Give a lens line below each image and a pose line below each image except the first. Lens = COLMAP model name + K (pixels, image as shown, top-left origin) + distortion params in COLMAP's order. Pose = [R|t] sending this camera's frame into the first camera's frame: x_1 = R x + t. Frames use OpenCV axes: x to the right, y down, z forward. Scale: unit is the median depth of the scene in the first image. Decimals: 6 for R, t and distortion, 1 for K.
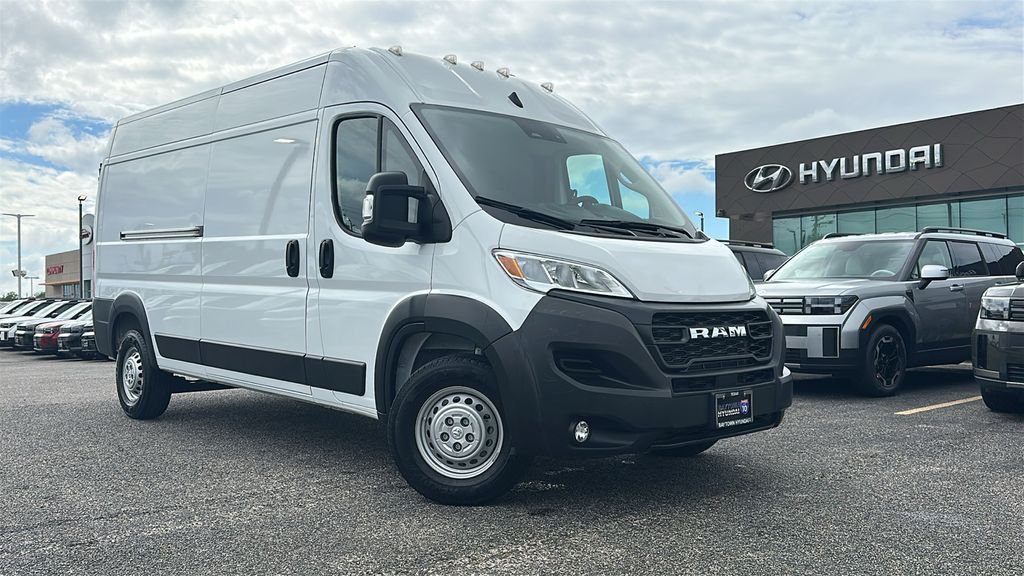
lens RADIAL K [[873.1, 0, 512.0], [0, 873.1, 288.0], [0, 0, 1]] dist [0.149815, -0.236239]
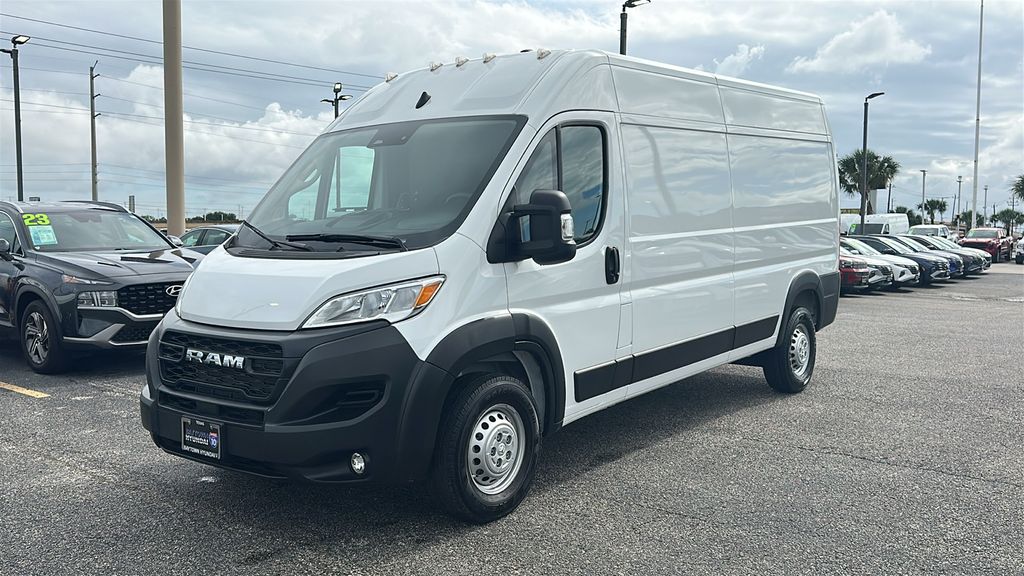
lens RADIAL K [[880.7, 0, 512.0], [0, 880.7, 288.0], [0, 0, 1]] dist [0.101004, -0.147376]
pose [[0.149862, 0.070838, -0.986166, 1.116324], [0.015347, 0.997143, 0.073958, -0.085613], [0.988588, -0.026218, 0.148347, 1.054225]]
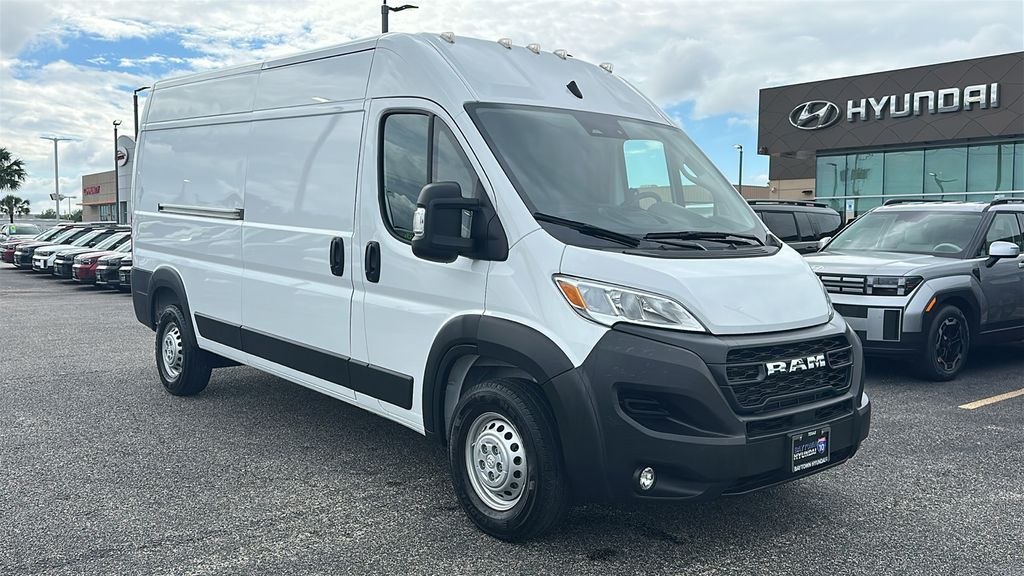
lens RADIAL K [[880.8, 0, 507.3], [0, 880.8, 266.0], [0, 0, 1]] dist [0.110695, -0.162281]
pose [[0.999085, 0.018732, -0.038451, -0.030220], [-0.016447, 0.998129, 0.058889, -0.092428], [0.039482, -0.058202, 0.997524, 0.055565]]
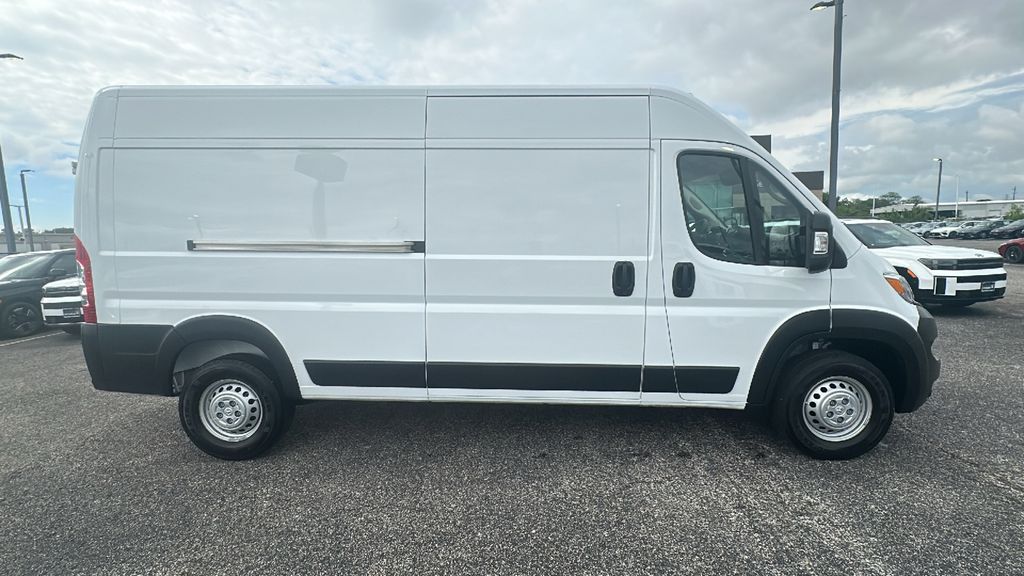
lens RADIAL K [[880.7, 0, 512.0], [0, 880.7, 288.0], [0, 0, 1]] dist [0.101004, -0.147376]
pose [[0.720573, -0.072382, 0.689591, -1.222741], [0.016670, 0.996057, 0.087131, -0.133136], [-0.693179, -0.051289, 0.718939, 0.346839]]
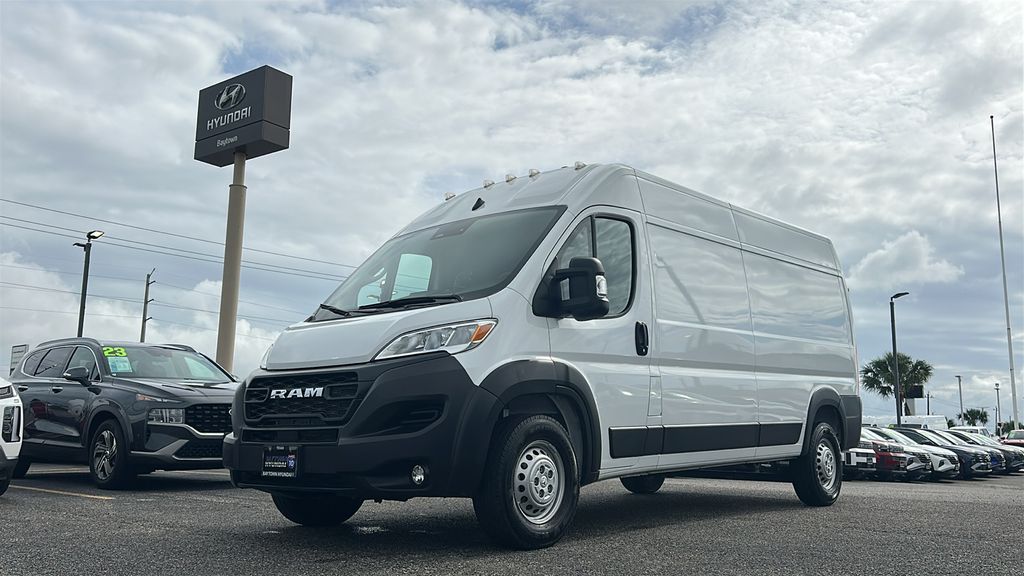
lens RADIAL K [[873.1, 0, 512.0], [0, 873.1, 288.0], [0, 0, 1]] dist [0.149815, -0.236239]
pose [[0.114255, -0.159512, -0.980562, 1.245102], [0.001156, 0.987046, -0.160432, 0.087992], [0.993451, 0.017196, 0.112960, 1.020947]]
